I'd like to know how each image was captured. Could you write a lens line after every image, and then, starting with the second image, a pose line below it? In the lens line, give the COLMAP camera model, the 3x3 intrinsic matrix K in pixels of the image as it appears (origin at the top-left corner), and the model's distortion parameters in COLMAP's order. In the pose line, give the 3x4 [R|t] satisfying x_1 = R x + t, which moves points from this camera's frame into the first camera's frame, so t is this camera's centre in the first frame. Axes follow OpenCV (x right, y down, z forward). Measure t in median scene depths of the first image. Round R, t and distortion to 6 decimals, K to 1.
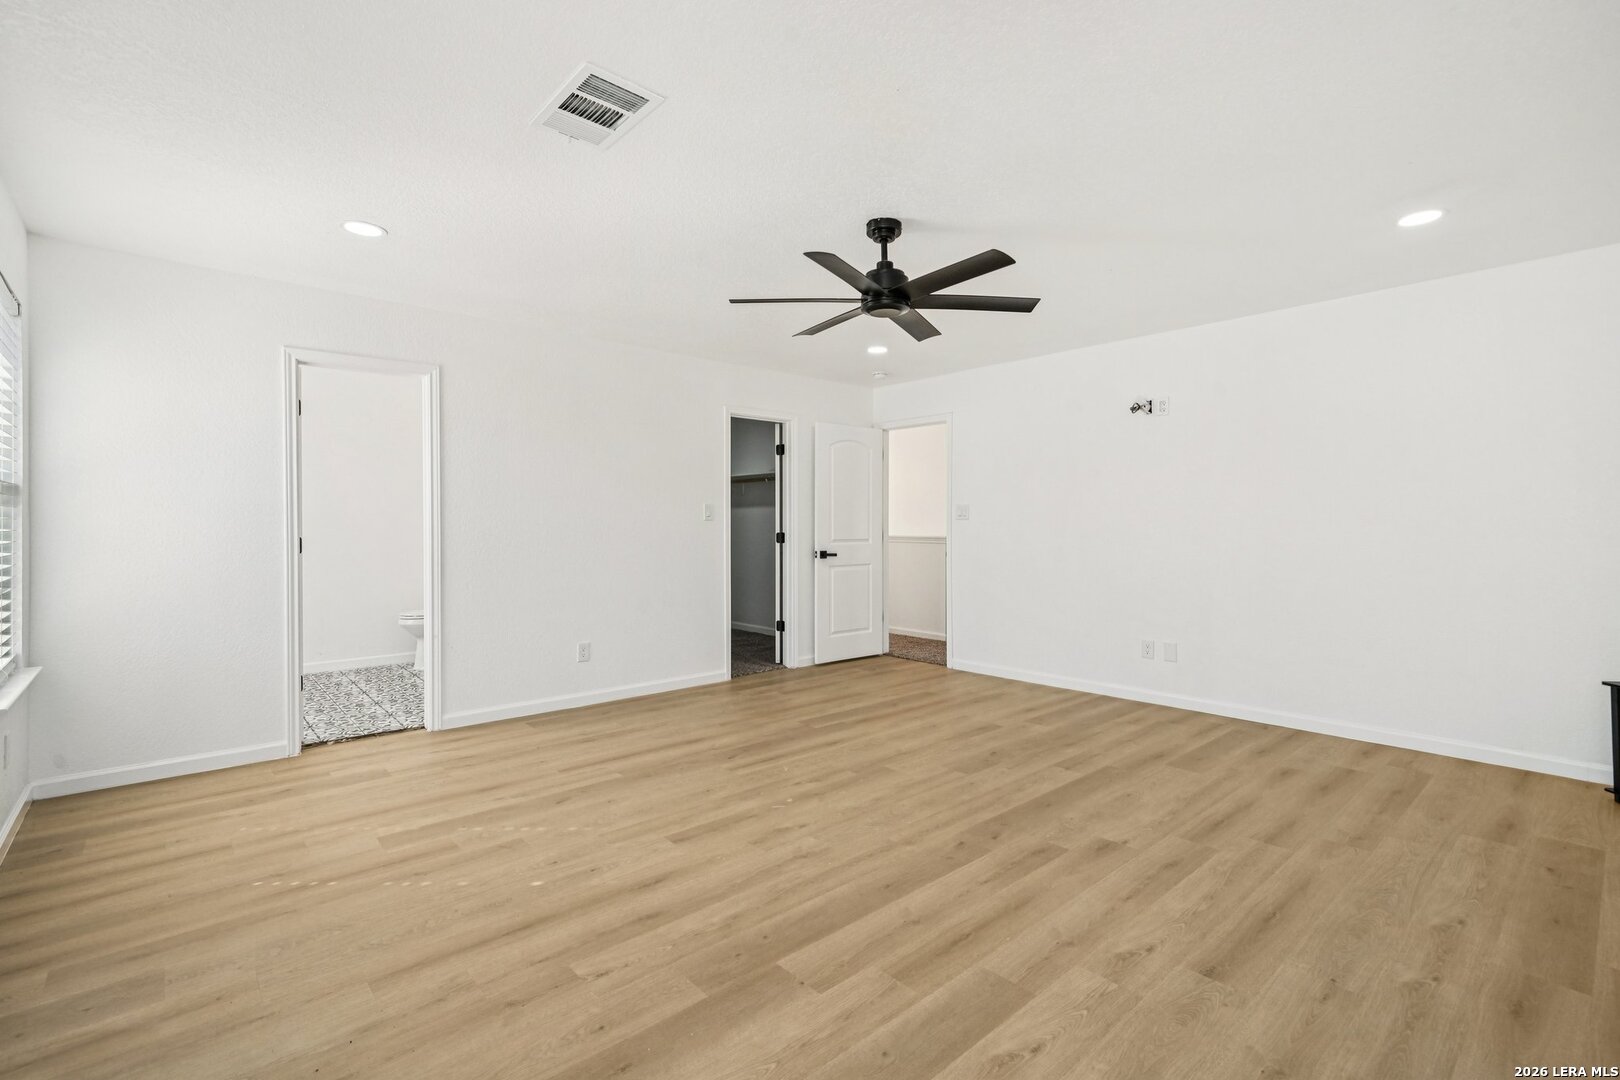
lens RADIAL K [[696.9, 0, 812.4], [0, 696.9, 535.8], [0, 0, 1]] dist [0.001290, 0.000180]
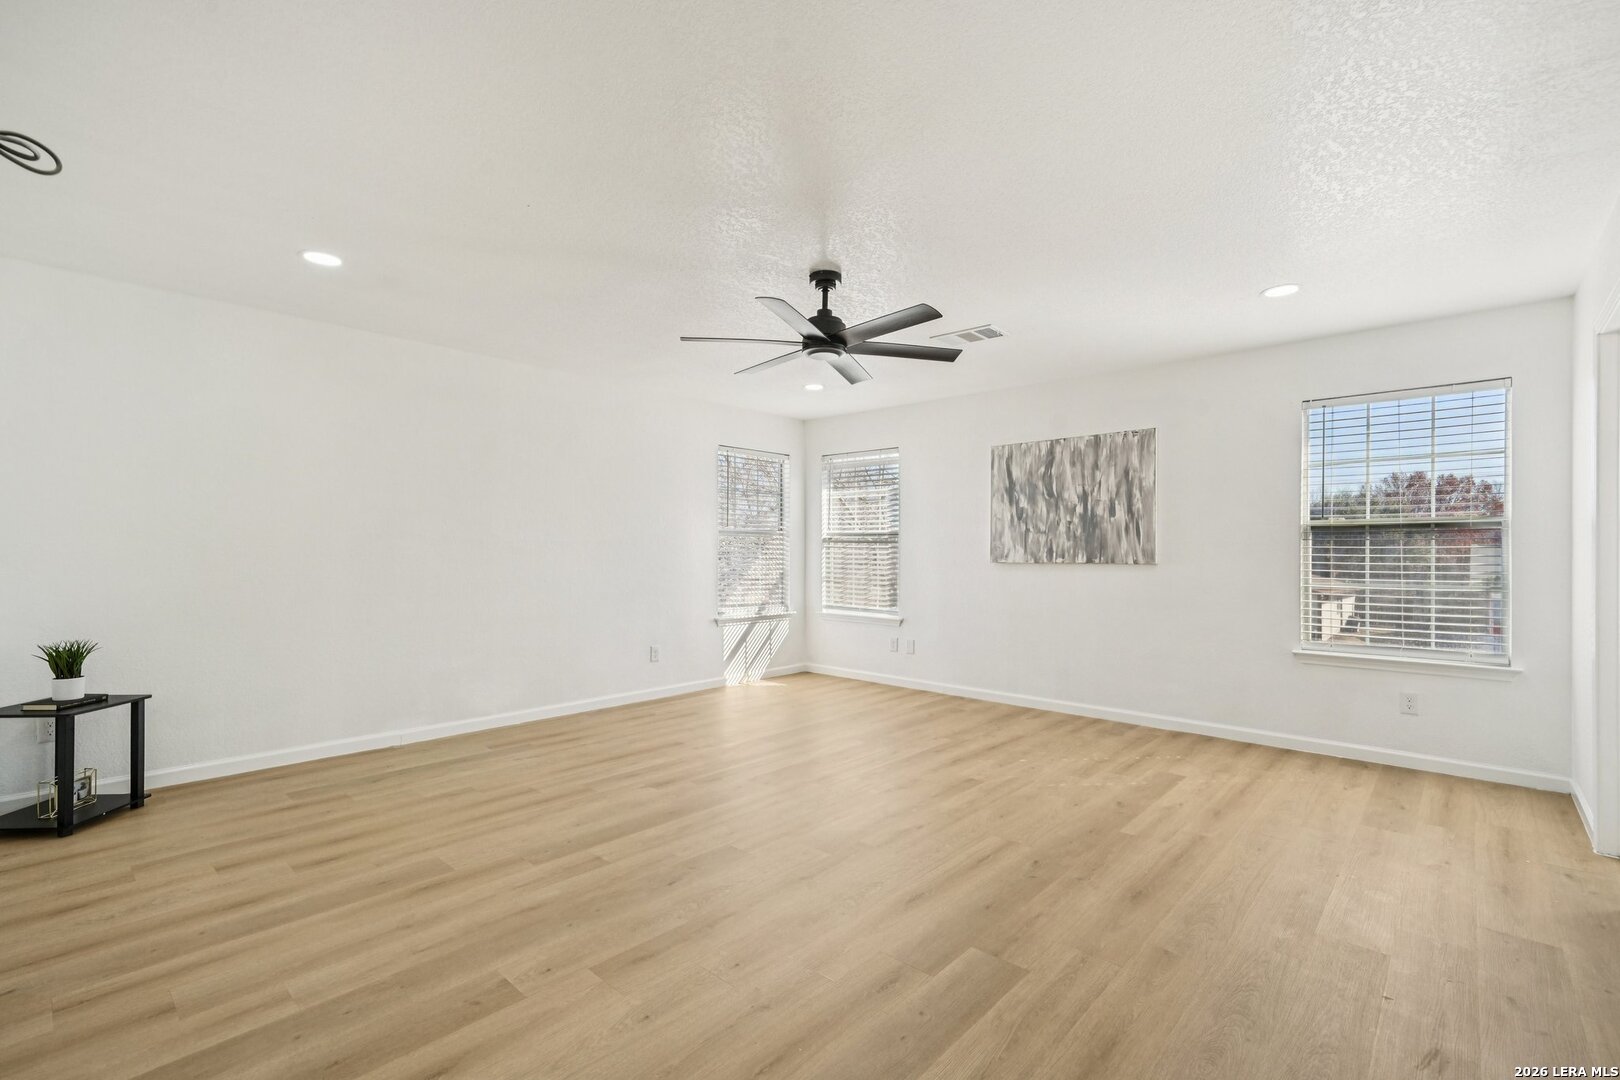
lens RADIAL K [[696.9, 0, 807.9], [0, 696.9, 545.1], [0, 0, 1]] dist [0.001290, 0.000180]
pose [[-0.993695, -0.003205, -0.112075, 0.250099], [-0.003524, 0.999990, 0.002646, -0.024097], [0.112066, 0.003024, -0.993696, 2.057016]]
